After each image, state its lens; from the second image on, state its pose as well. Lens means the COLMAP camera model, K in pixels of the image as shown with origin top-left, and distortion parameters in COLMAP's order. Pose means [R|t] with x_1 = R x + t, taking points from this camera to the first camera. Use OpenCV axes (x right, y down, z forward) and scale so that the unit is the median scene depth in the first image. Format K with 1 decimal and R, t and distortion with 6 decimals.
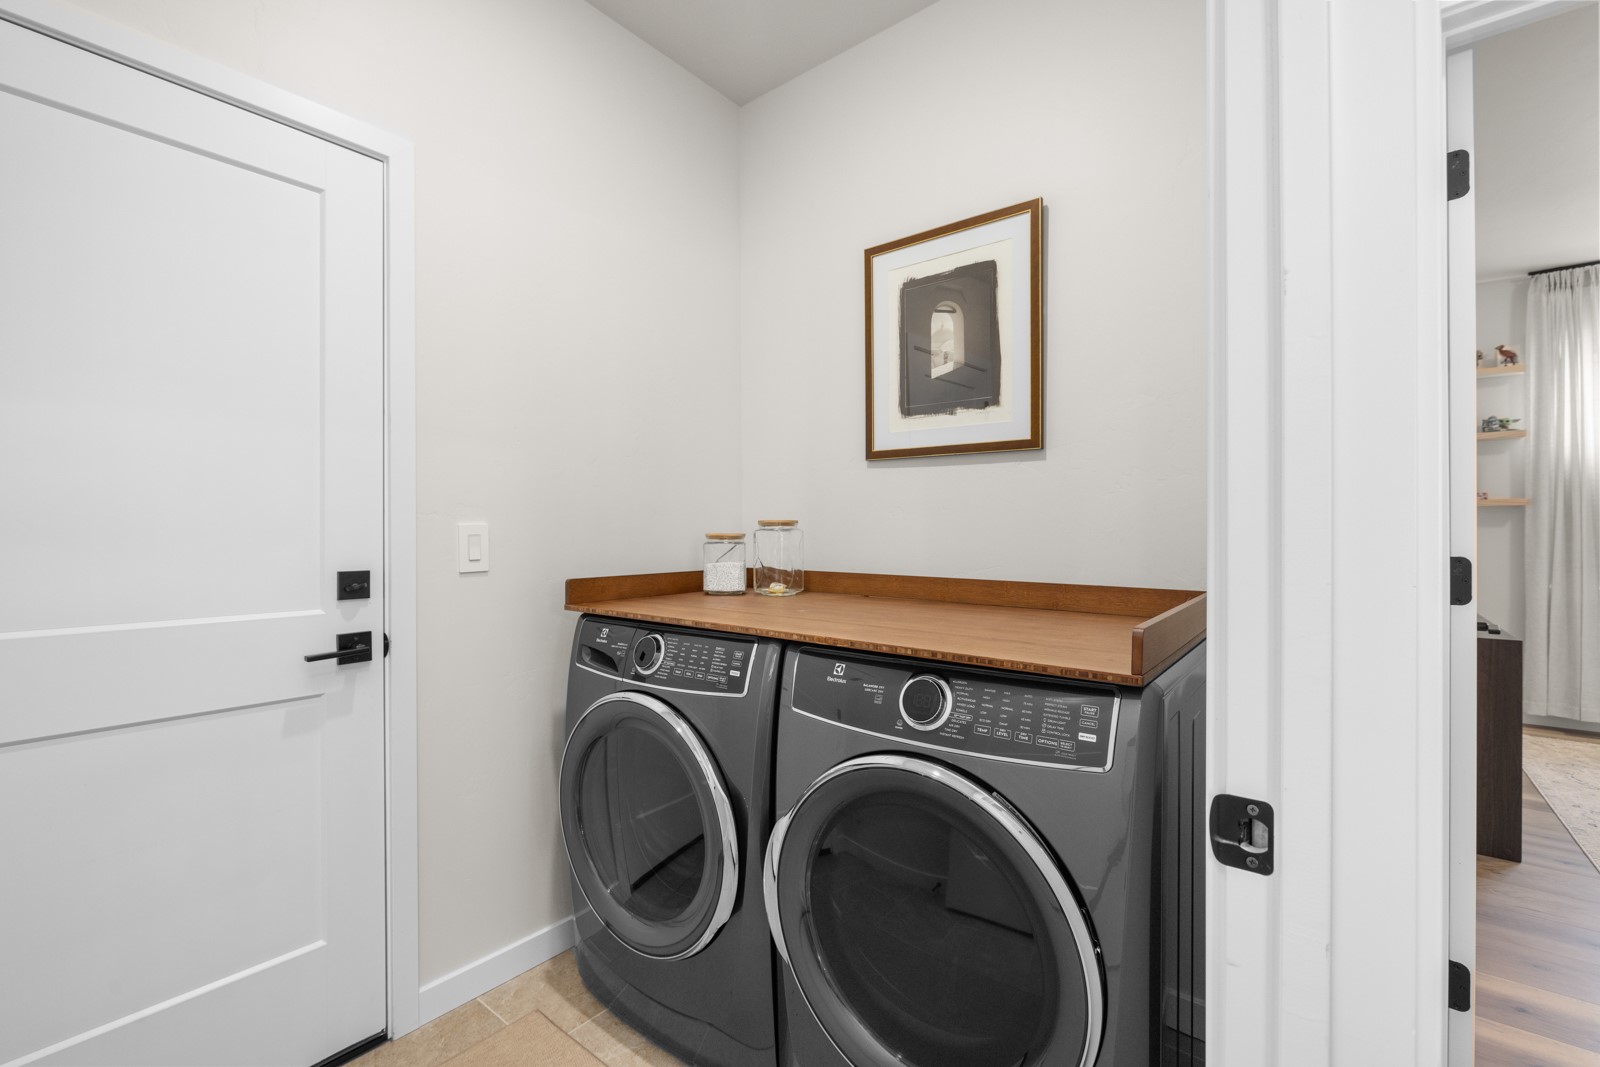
lens RADIAL K [[699.3, 0, 791.6], [0, 699.3, 539.6], [0, 0, 1]] dist [-0.003998, -0.000306]
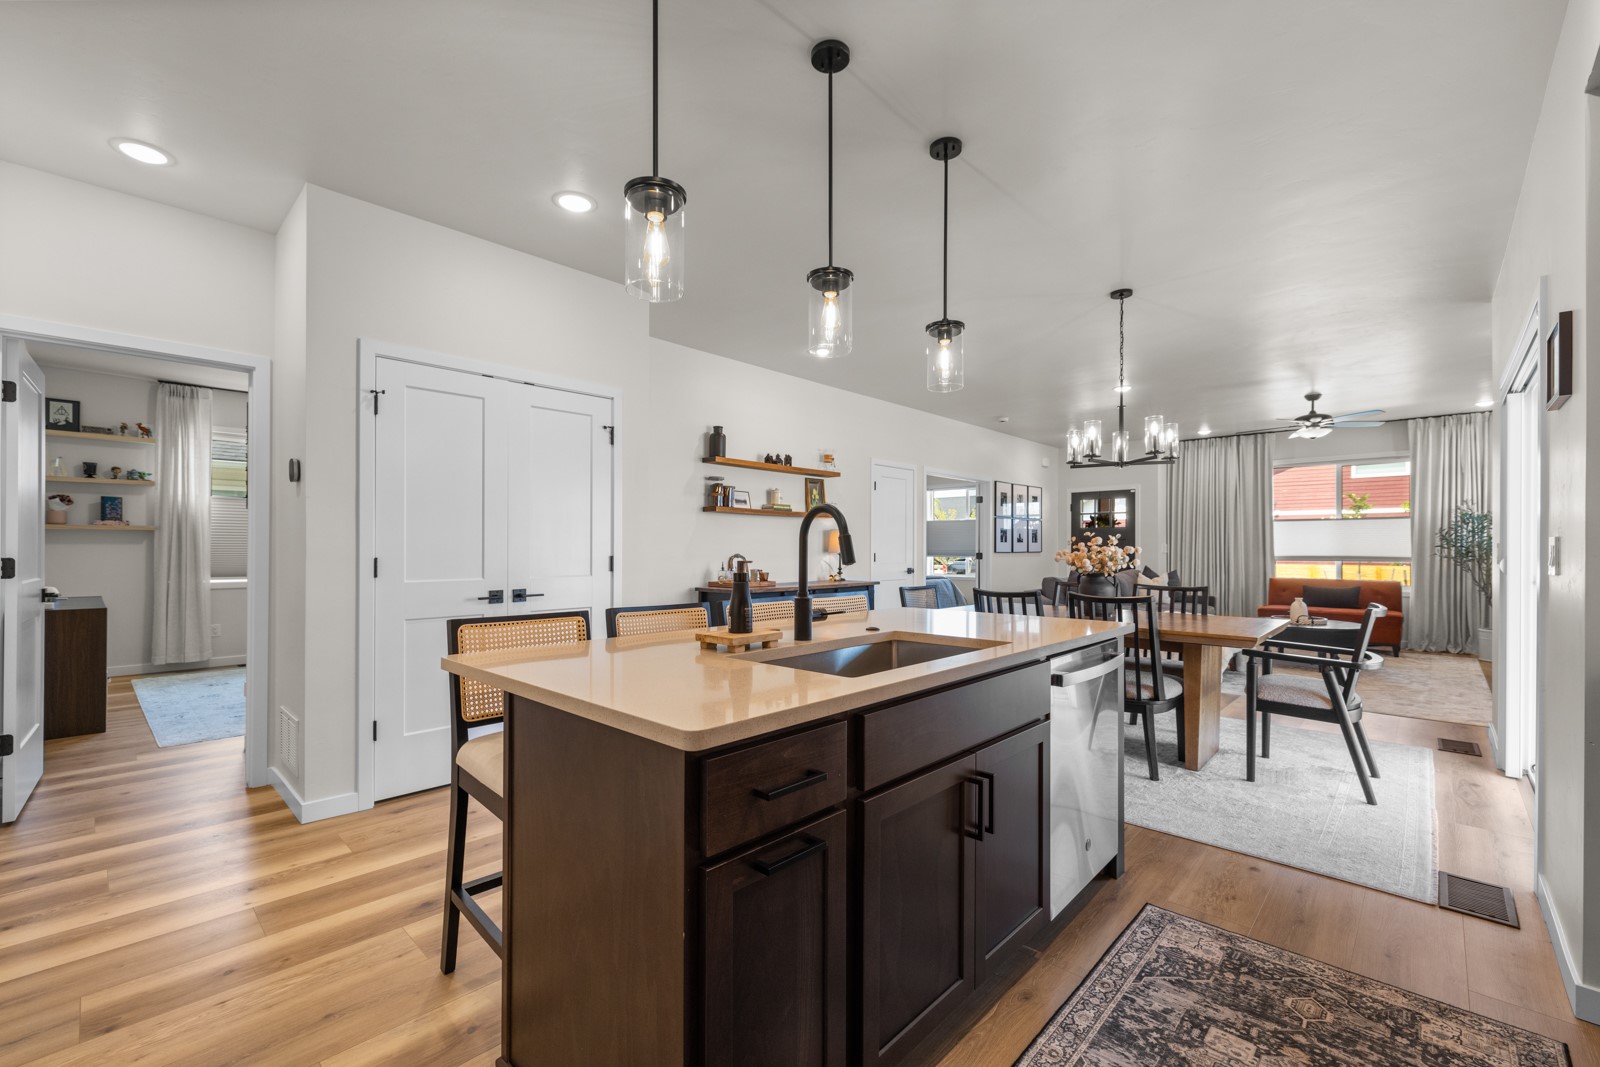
lens RADIAL K [[675.9, 0, 795.7], [0, 675.9, 546.1], [0, 0, 1]] dist [0.002803, -0.000138]
pose [[0.085934, 0.006264, 0.996281, -0.316591], [0.002340, 0.999976, -0.006489, -0.001361], [-0.996298, 0.002889, 0.085917, -0.541353]]
